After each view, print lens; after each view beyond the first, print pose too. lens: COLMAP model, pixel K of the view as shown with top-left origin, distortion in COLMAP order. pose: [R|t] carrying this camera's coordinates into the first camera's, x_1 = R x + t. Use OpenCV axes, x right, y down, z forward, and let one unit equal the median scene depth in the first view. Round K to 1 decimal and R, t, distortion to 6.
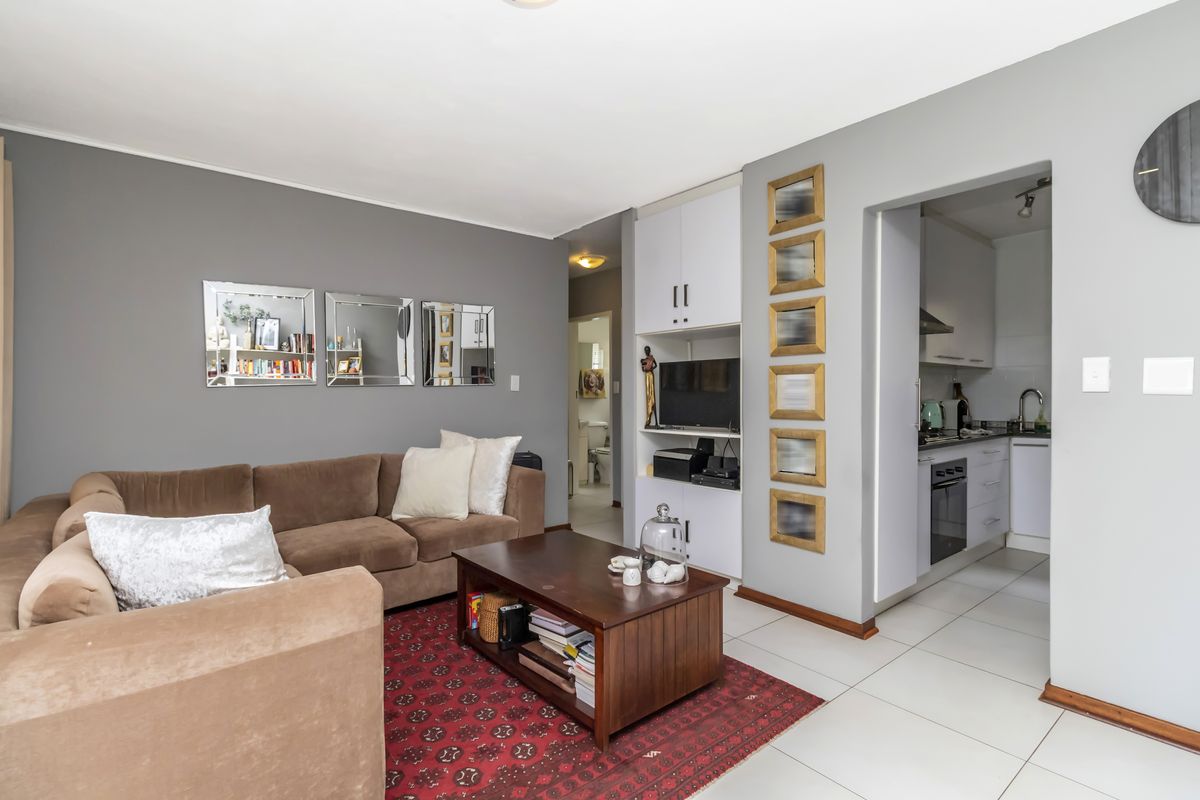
lens RADIAL K [[559.6, 0, 605.1], [0, 559.6, 400.8], [0, 0, 1]] dist [-0.000405, 0.000245]
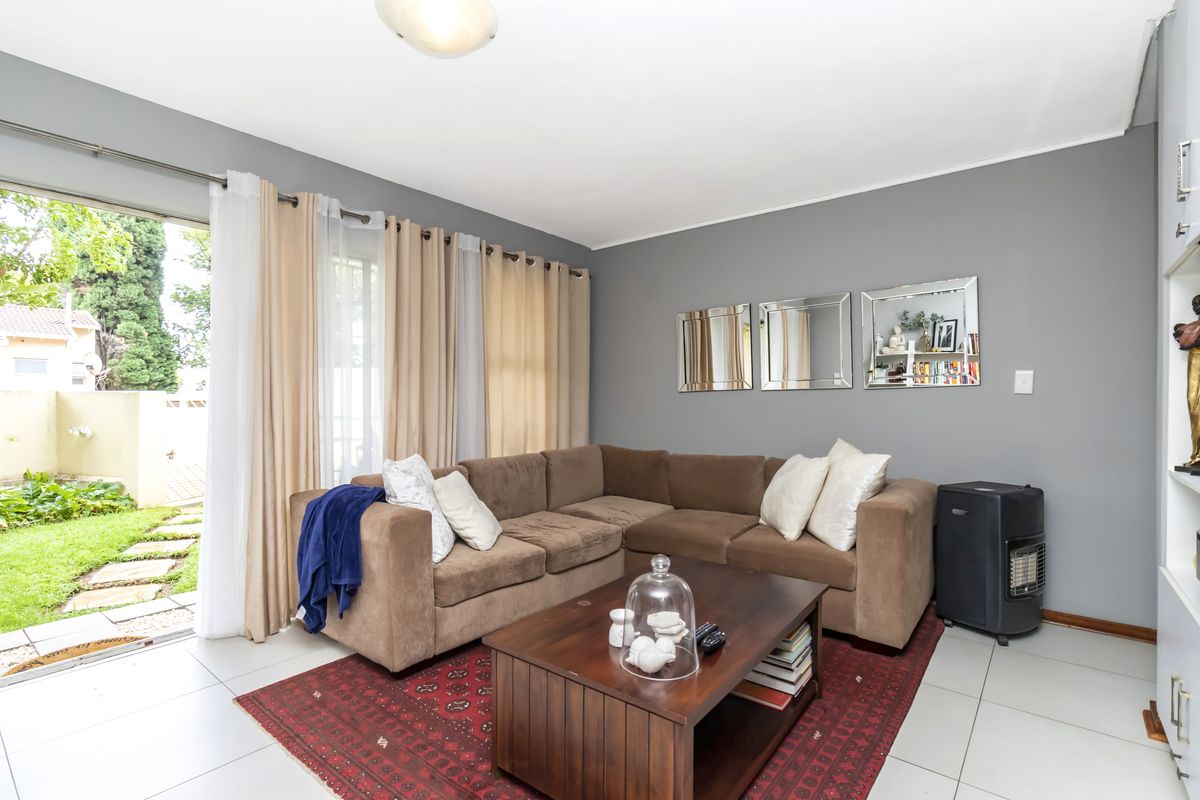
lens RADIAL K [[559.6, 0, 605.1], [0, 559.6, 400.8], [0, 0, 1]] dist [-0.000405, 0.000245]
pose [[0.221124, 0.010858, -0.975185, 0.360922], [-0.014419, 0.999865, 0.007863, -0.005770], [0.975139, 0.012322, 0.221251, 0.345933]]
